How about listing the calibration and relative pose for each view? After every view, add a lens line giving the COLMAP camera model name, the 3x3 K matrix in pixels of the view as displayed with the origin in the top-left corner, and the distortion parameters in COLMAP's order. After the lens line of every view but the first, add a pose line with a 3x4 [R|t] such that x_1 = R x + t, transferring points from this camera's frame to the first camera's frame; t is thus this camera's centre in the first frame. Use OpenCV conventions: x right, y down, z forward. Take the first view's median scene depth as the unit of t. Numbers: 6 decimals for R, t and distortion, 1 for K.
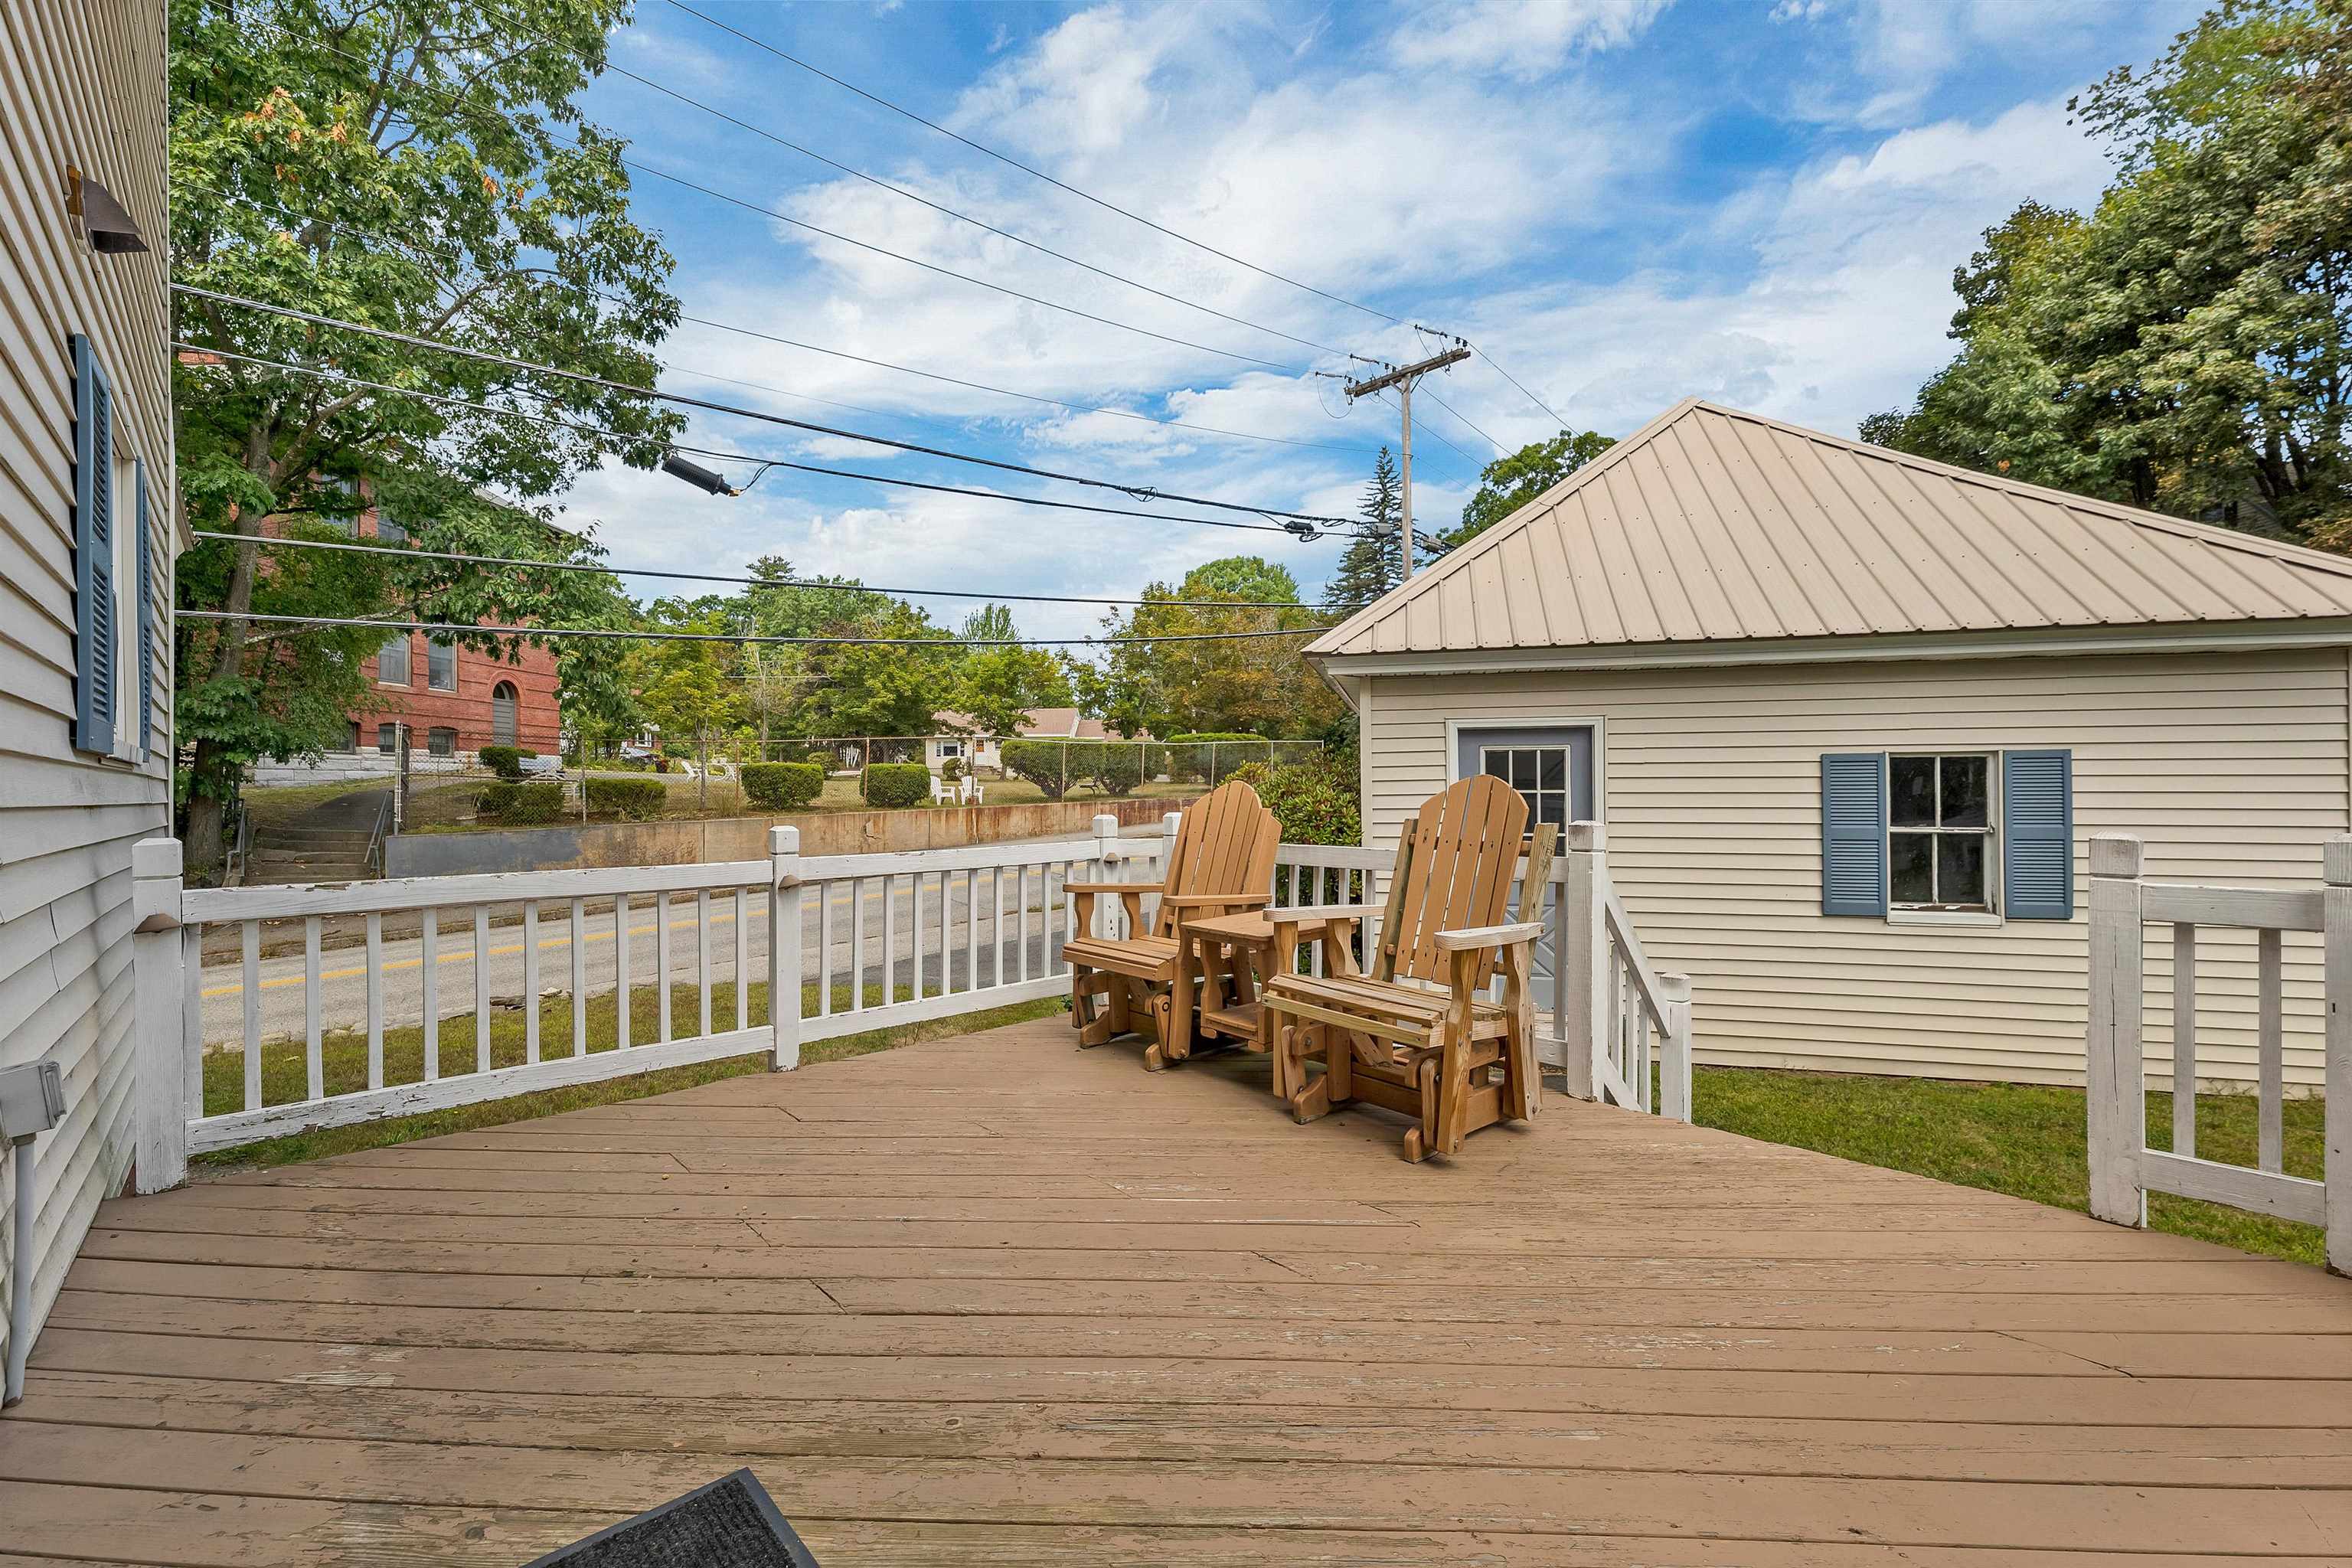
lens RADIAL K [[970.2, 0, 1175.0], [0, 970.2, 787.3], [0, 0, 1]] dist [0.001606, 0.000447]
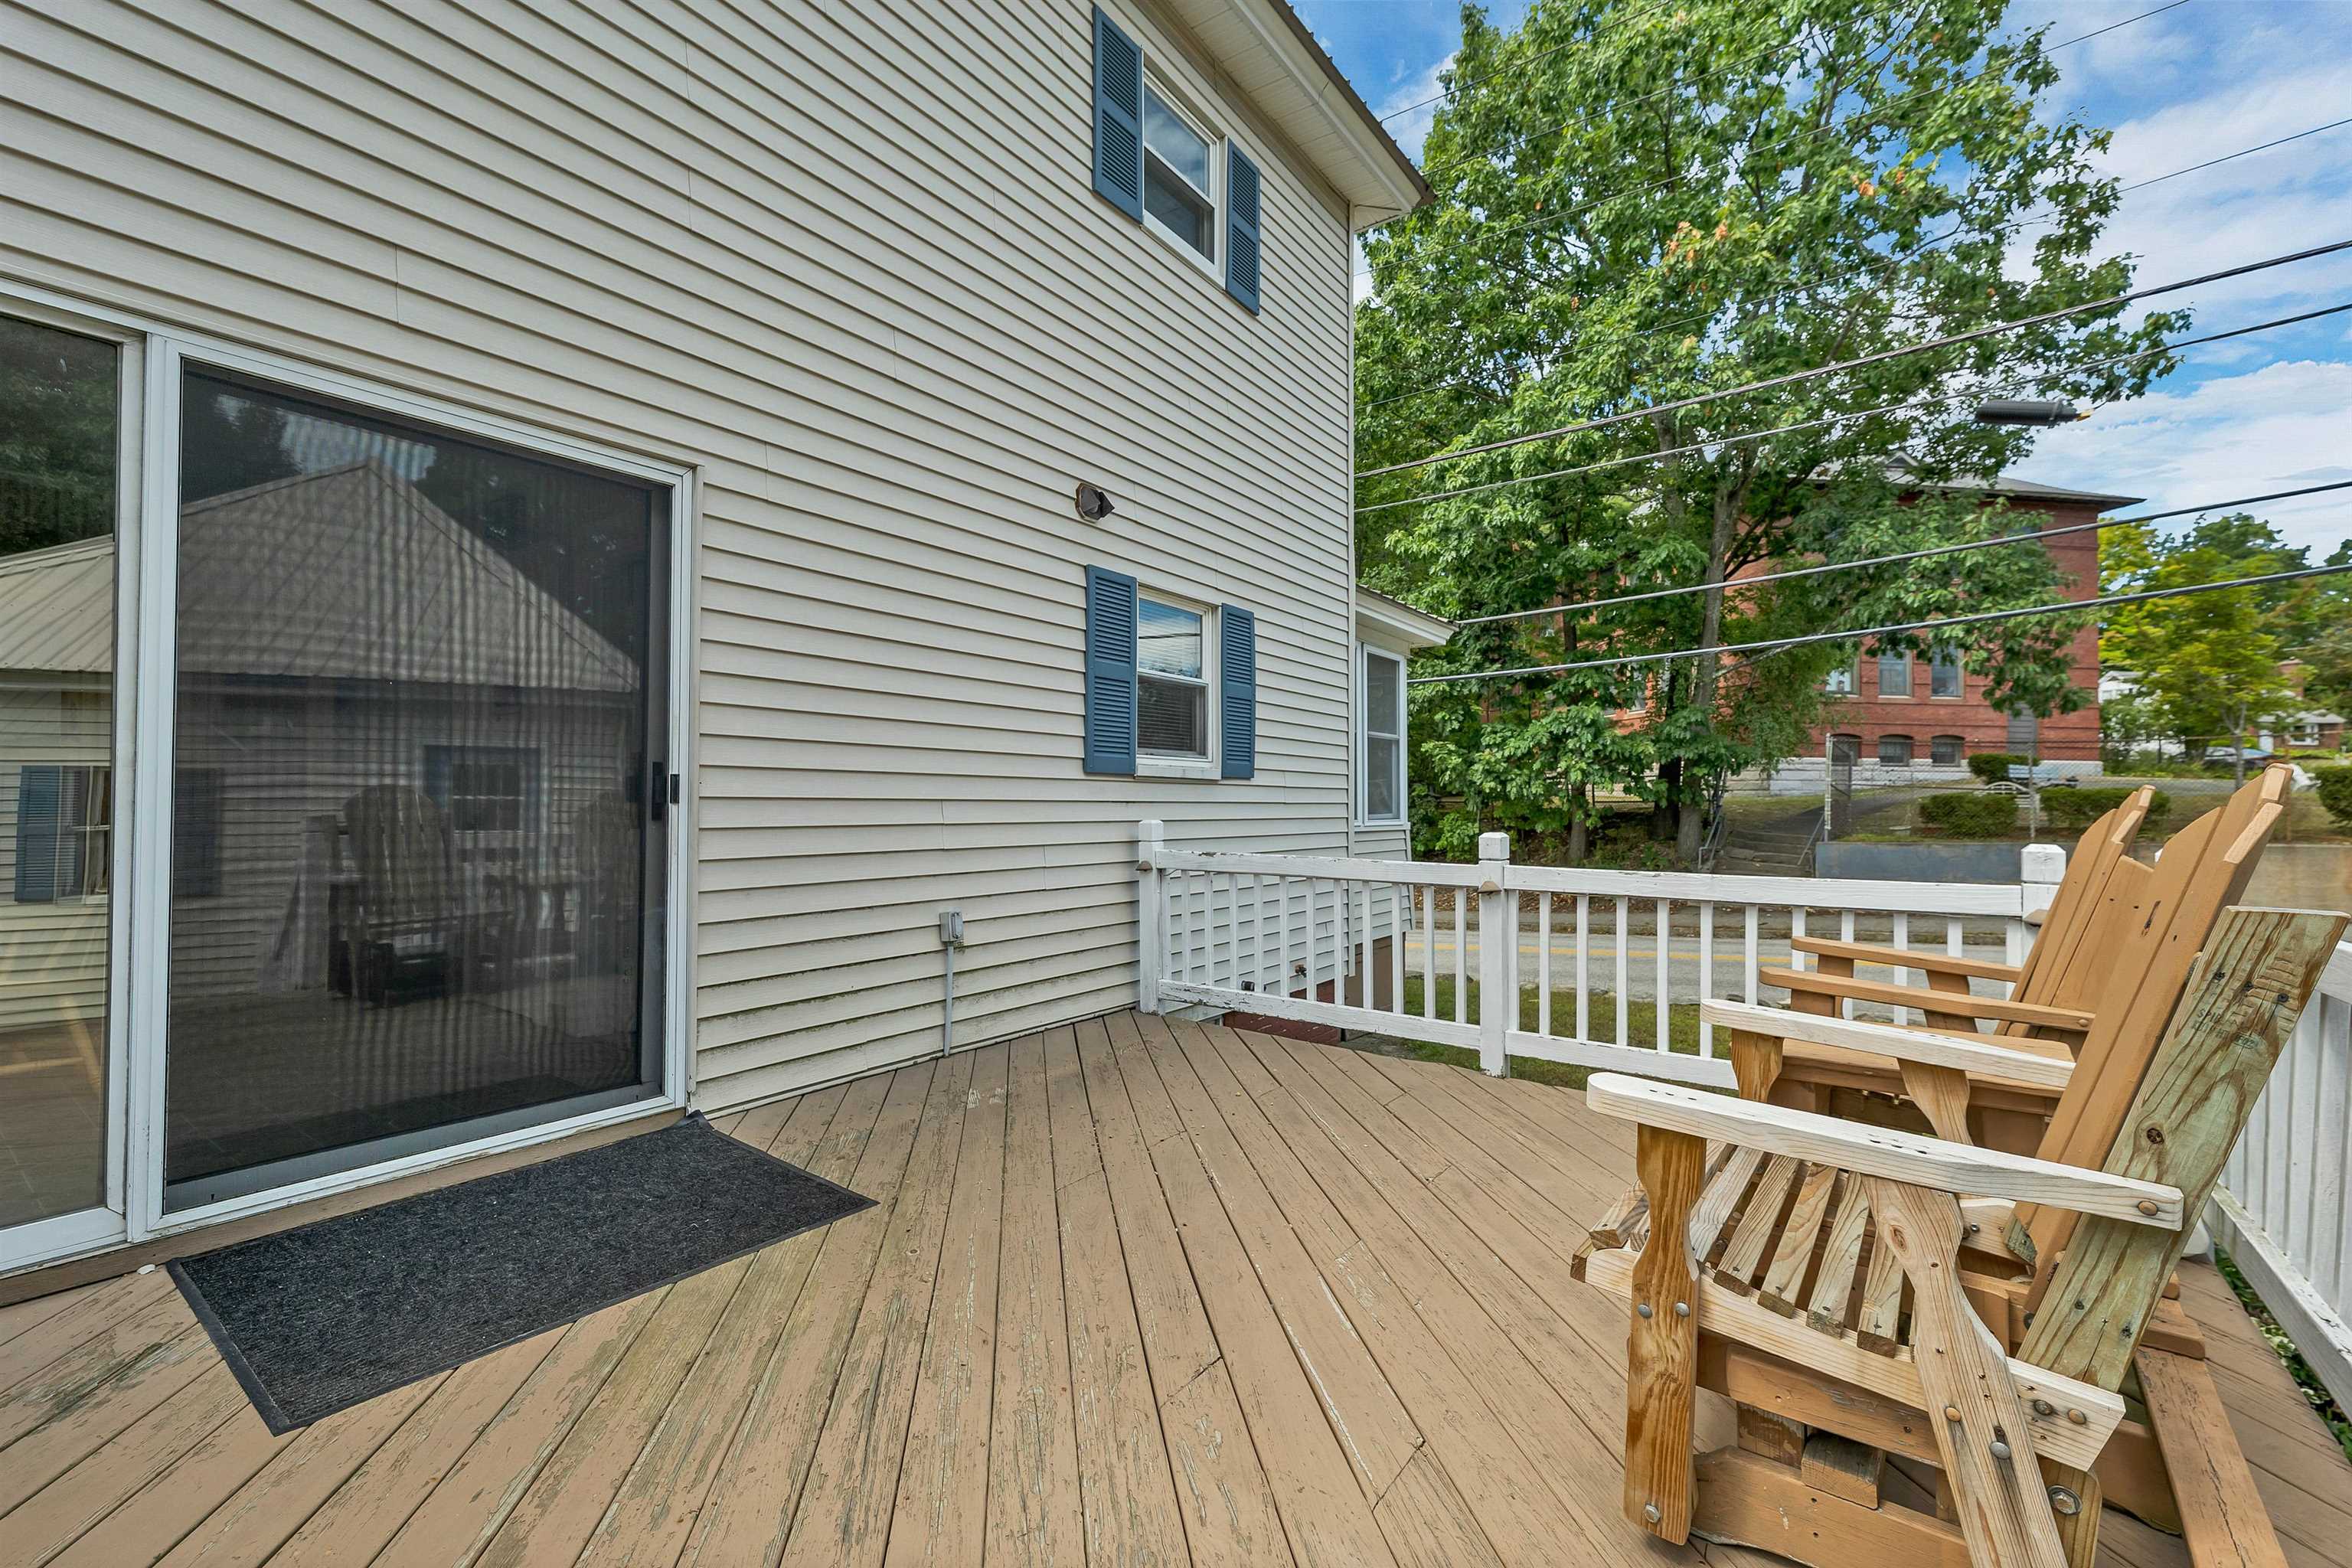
lens RADIAL K [[974.1, 0, 1173.6], [0, 974.1, 790.8], [0, 0, 1]] dist [0.000635, -0.000033]
pose [[0.192977, -0.001285, -0.981202, 0.112819], [-0.005613, 0.999981, -0.002413, 0.000285], [0.981187, 0.005973, 0.192966, 0.102971]]
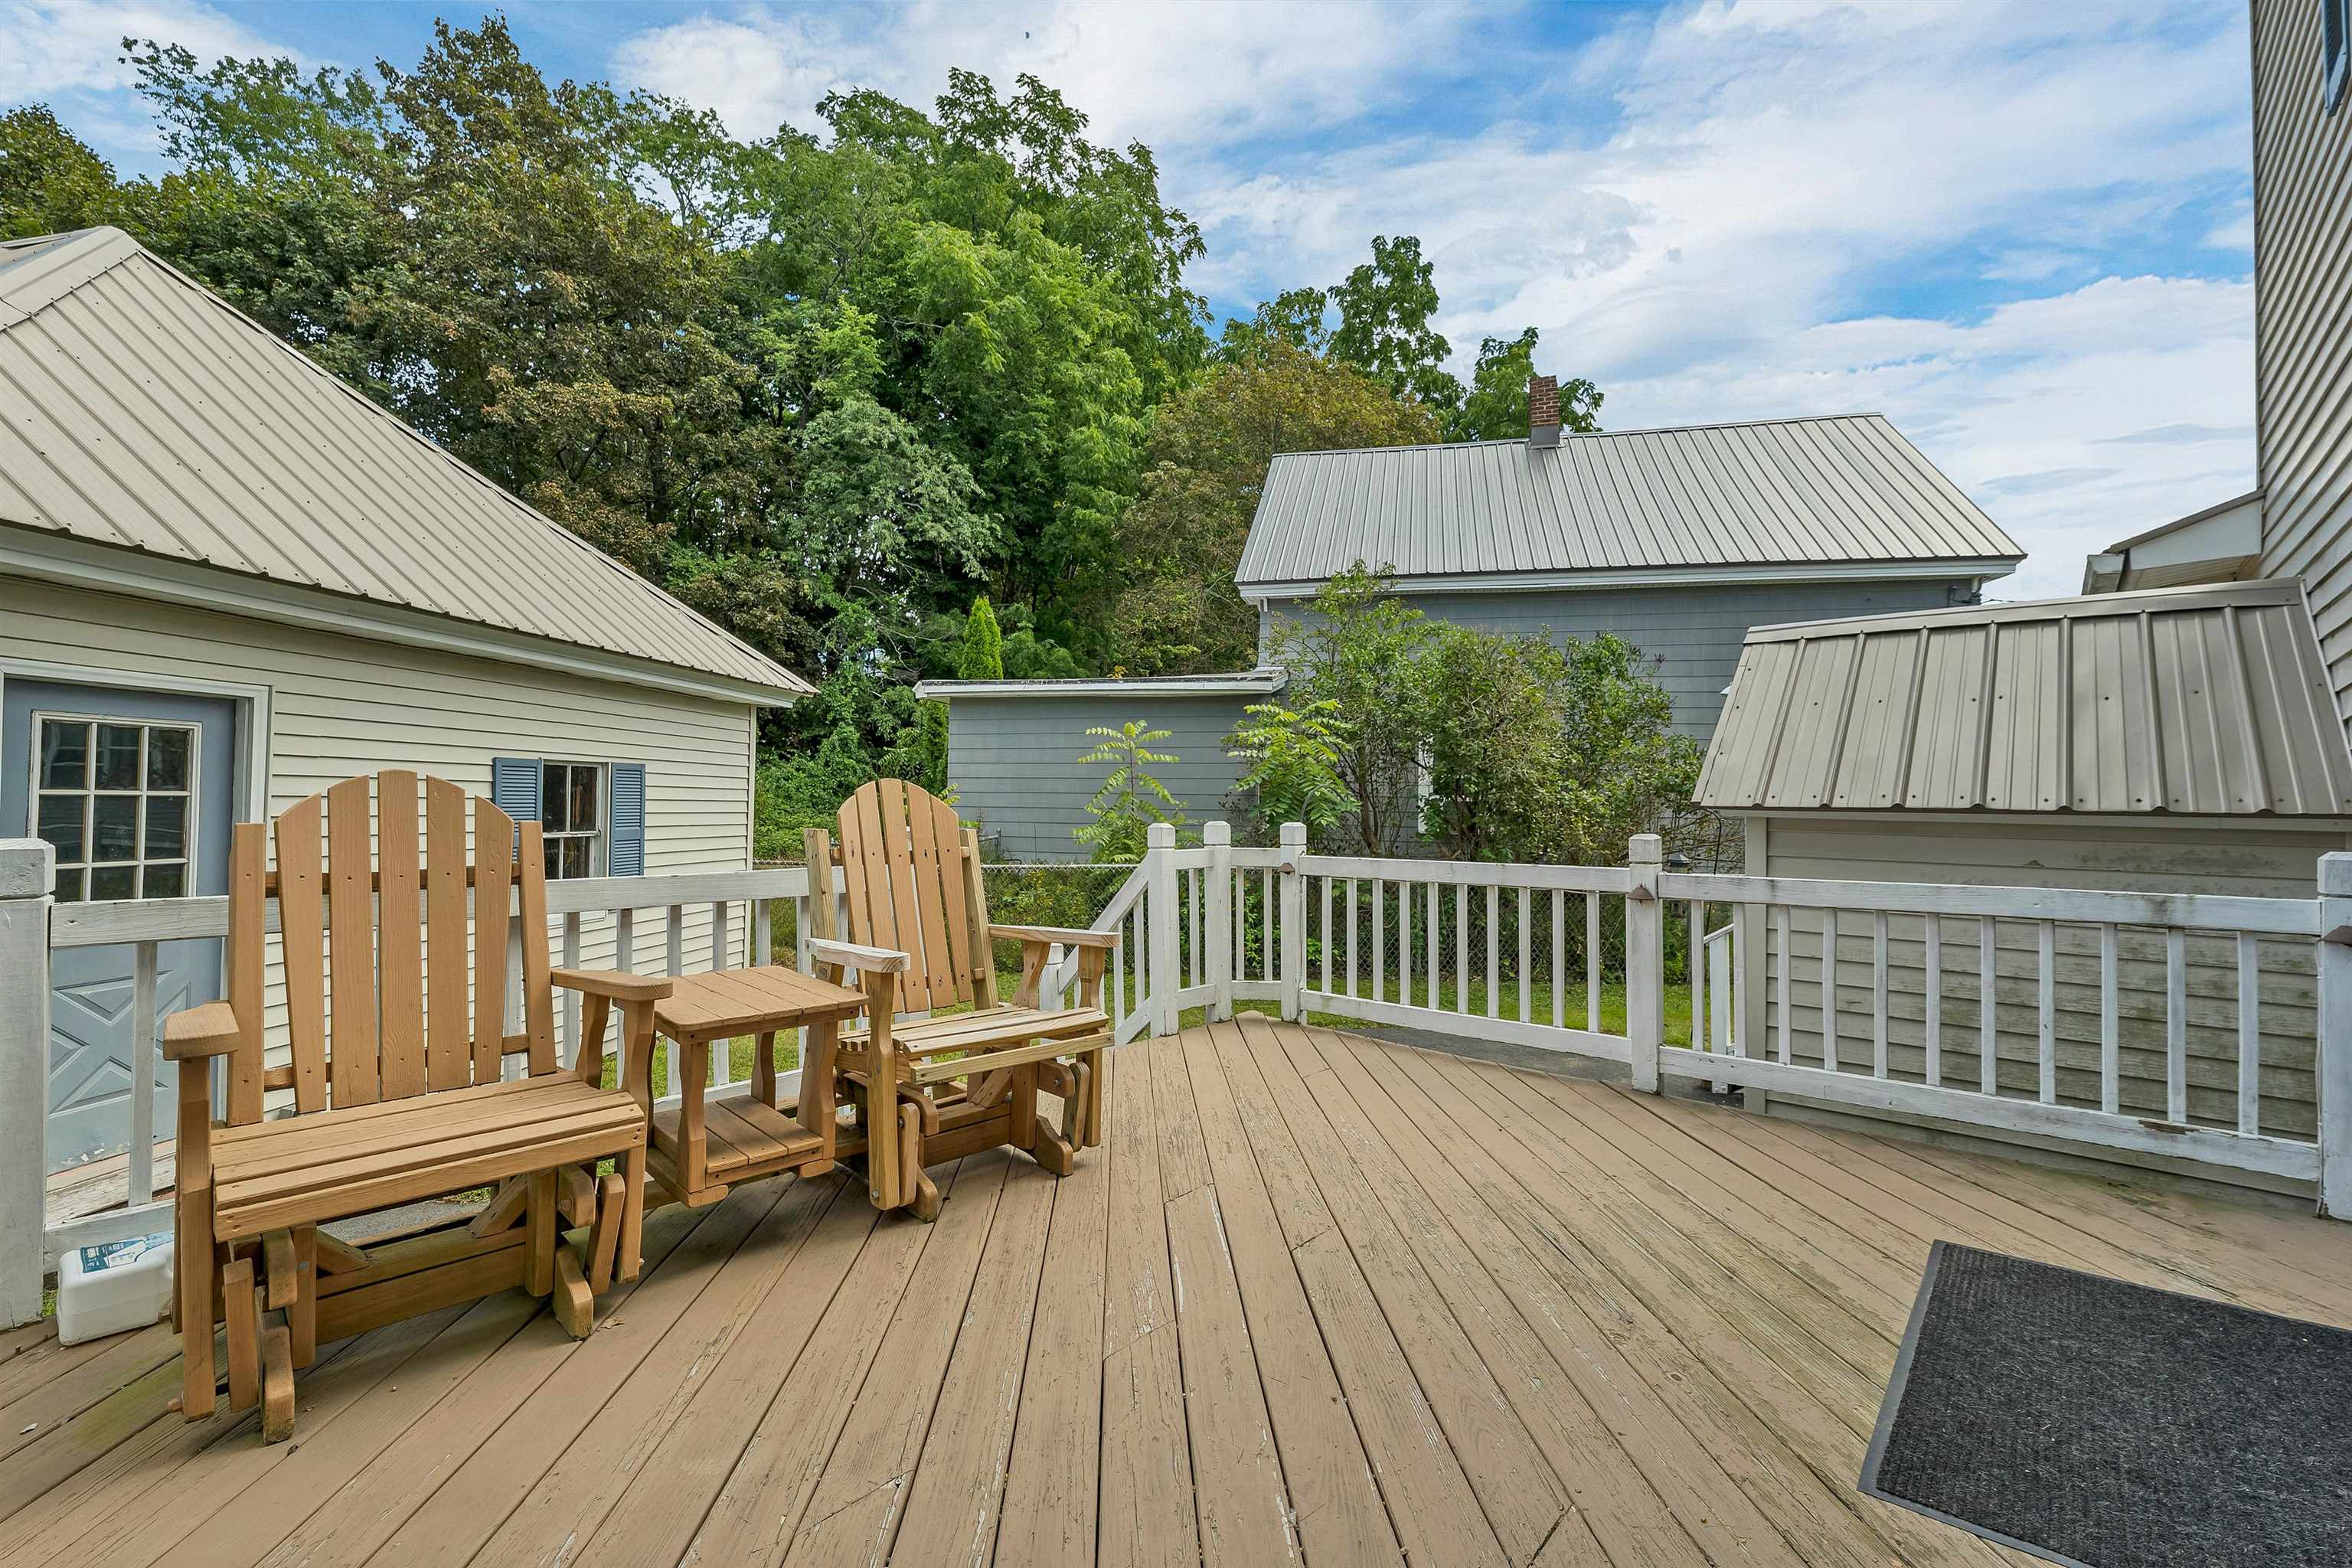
lens RADIAL K [[980.9, 0, 1176.8], [0, 980.9, 789.4], [0, 0, 1]] dist [-0.001169, 0.000231]
pose [[-0.100428, 0.015492, 0.994824, -0.120716], [-0.011036, 0.999800, -0.016684, 0.001782], [-0.994883, -0.012654, -0.100237, 0.158414]]
